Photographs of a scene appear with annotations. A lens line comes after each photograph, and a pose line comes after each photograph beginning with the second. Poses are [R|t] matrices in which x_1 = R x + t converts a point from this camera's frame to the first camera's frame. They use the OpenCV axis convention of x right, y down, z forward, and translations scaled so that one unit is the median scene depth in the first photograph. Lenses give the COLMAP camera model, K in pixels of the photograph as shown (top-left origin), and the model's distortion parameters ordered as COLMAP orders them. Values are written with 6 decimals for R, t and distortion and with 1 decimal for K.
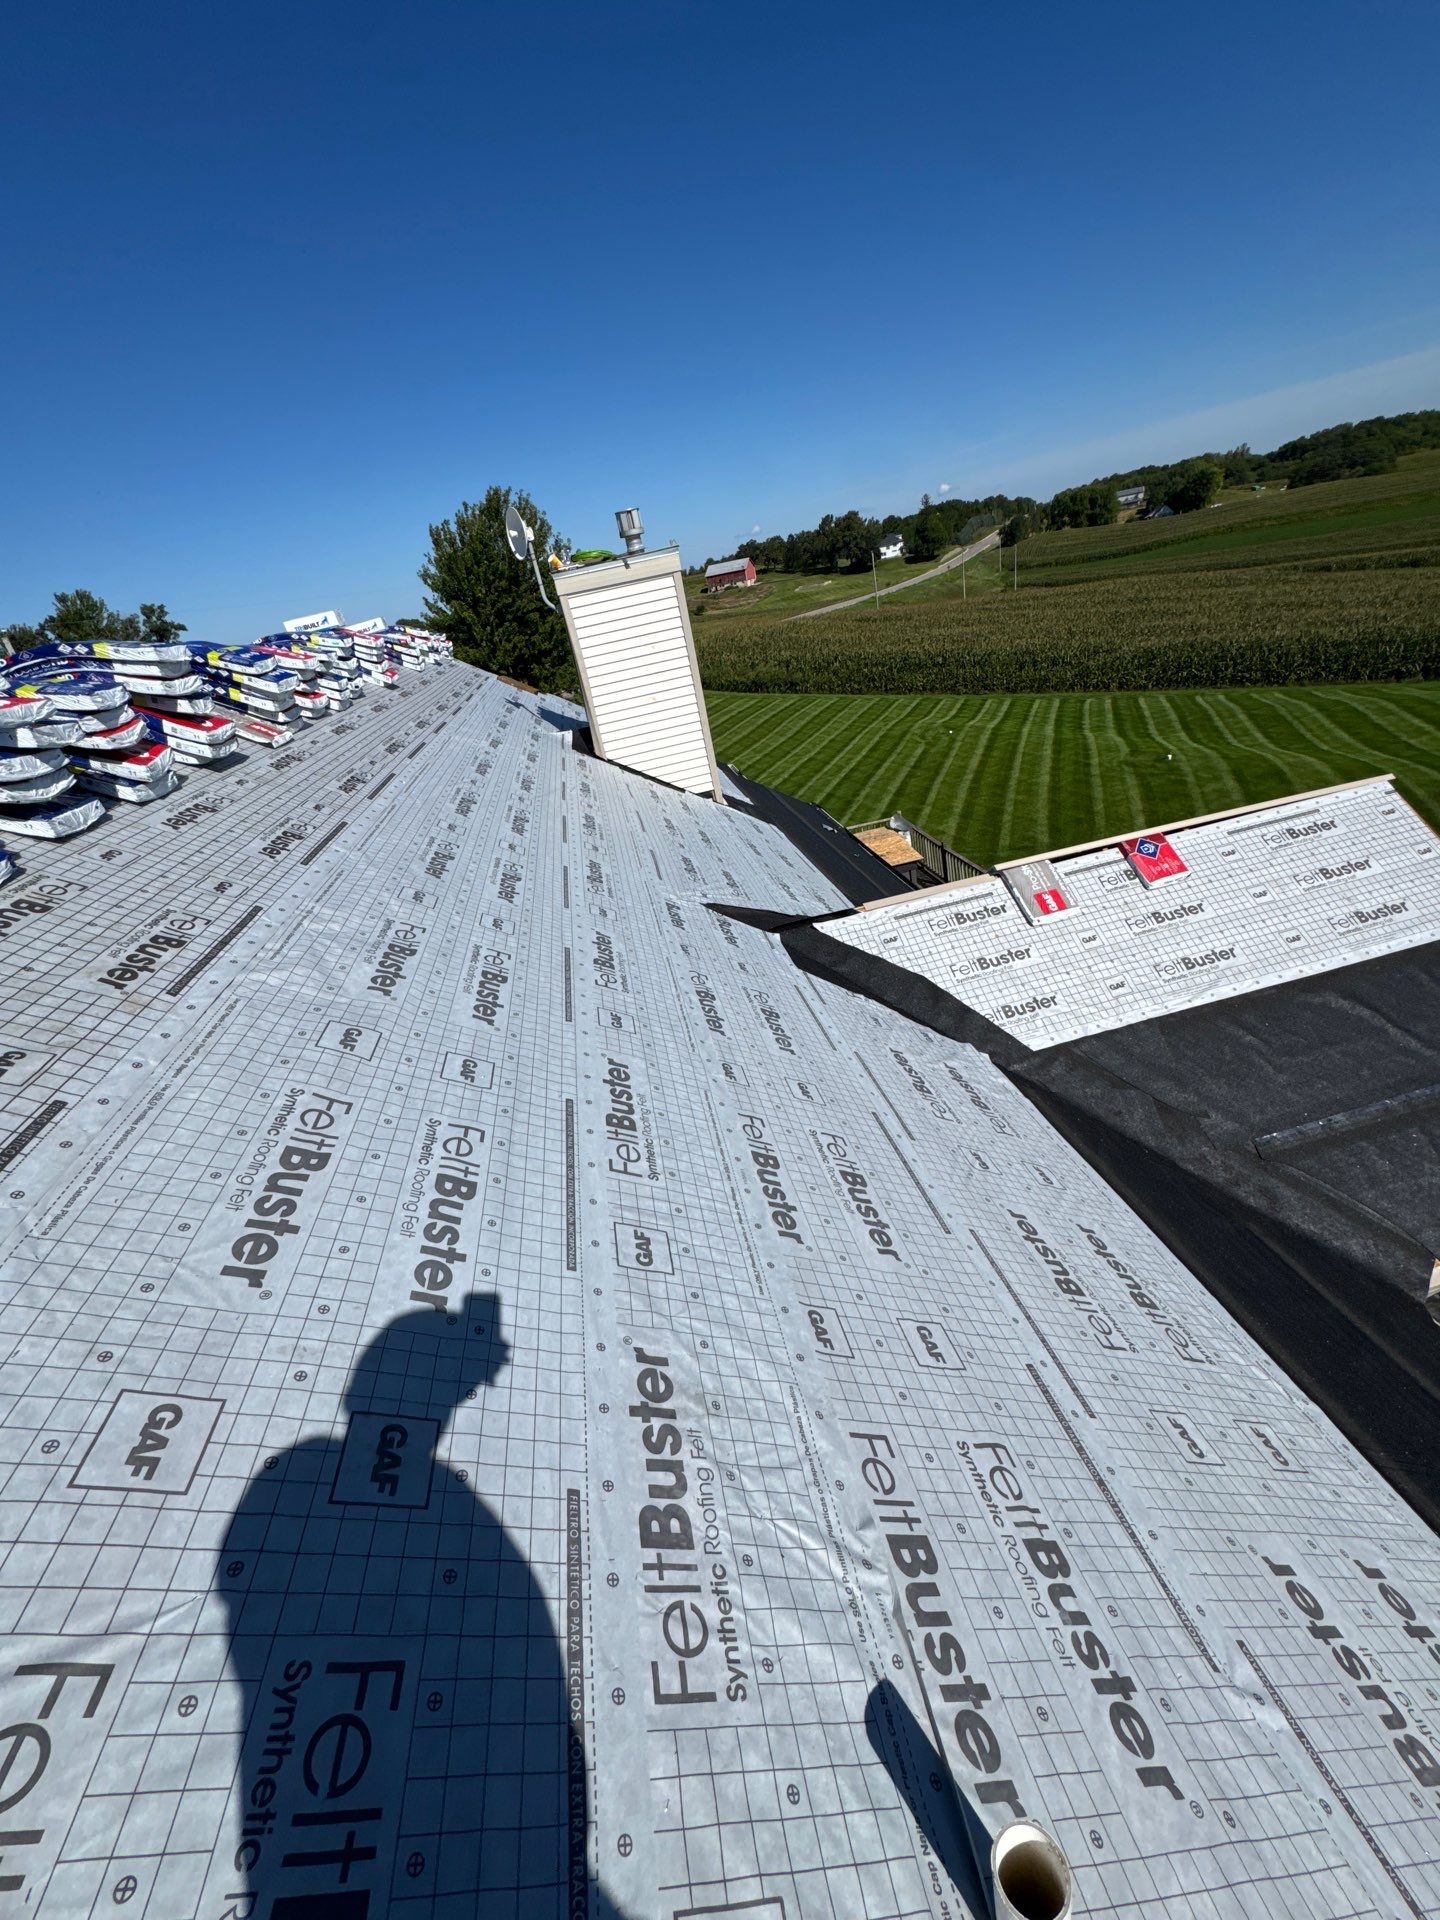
lens RADIAL K [[770.1, 0, 724.9], [0, 770.1, 963.3], [0, 0, 1]] dist [-0.001233, 0.000010]
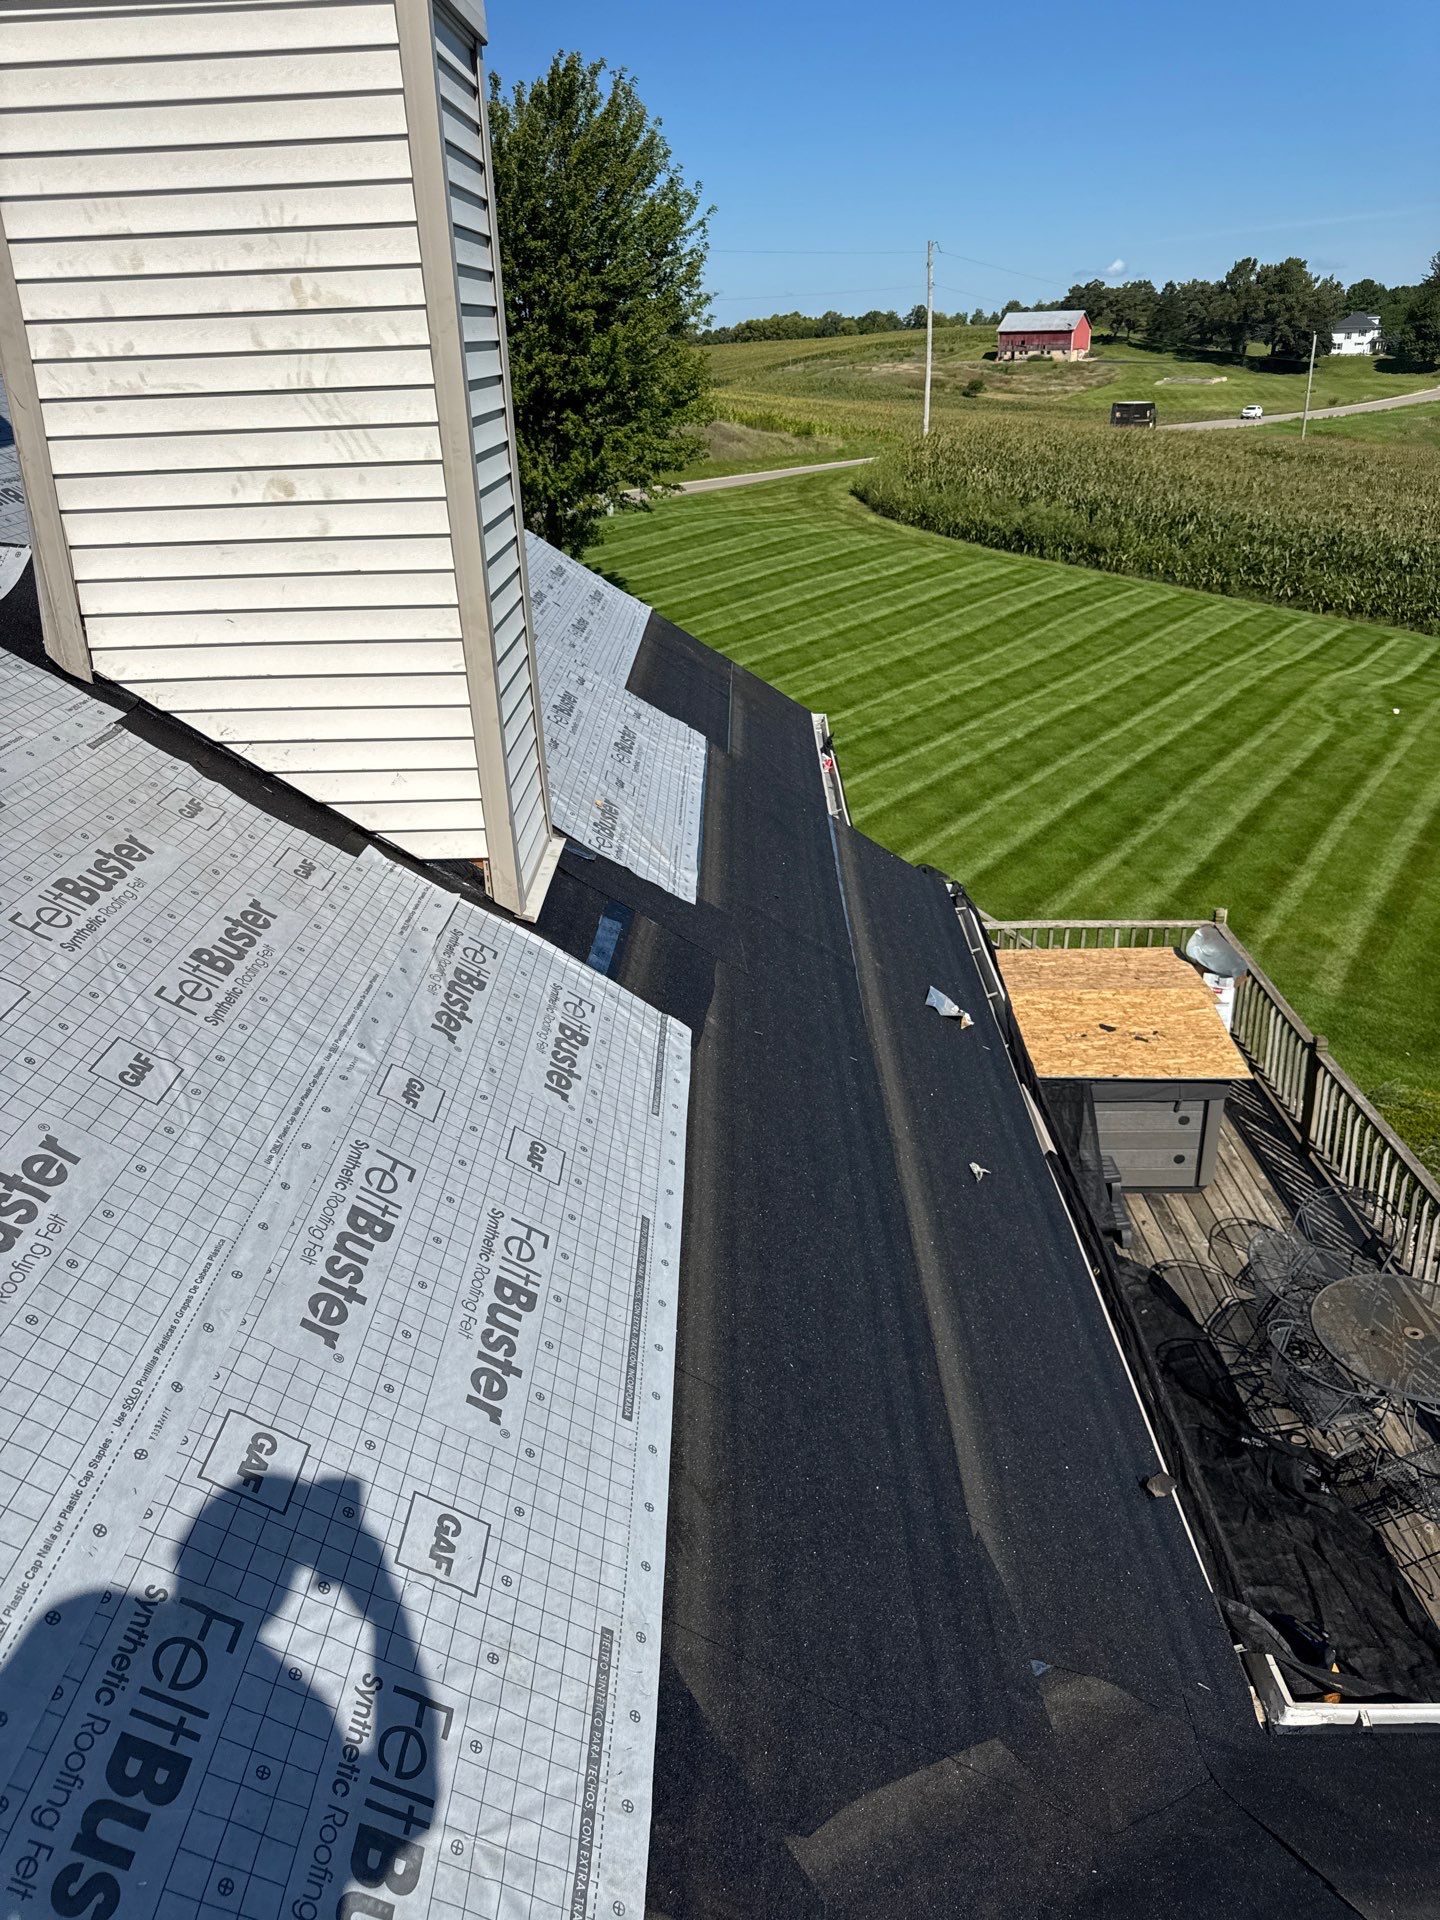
lens RADIAL K [[1387.6, 0, 722.4], [0, 1387.6, 953.6], [0, 0, 1]] dist [0.009798, -0.008319]
pose [[0.967362, 0.223266, -0.119844, 0.031116], [-0.227143, 0.973665, -0.019550, -0.046834], [0.112323, 0.046133, 0.992600, 0.120720]]
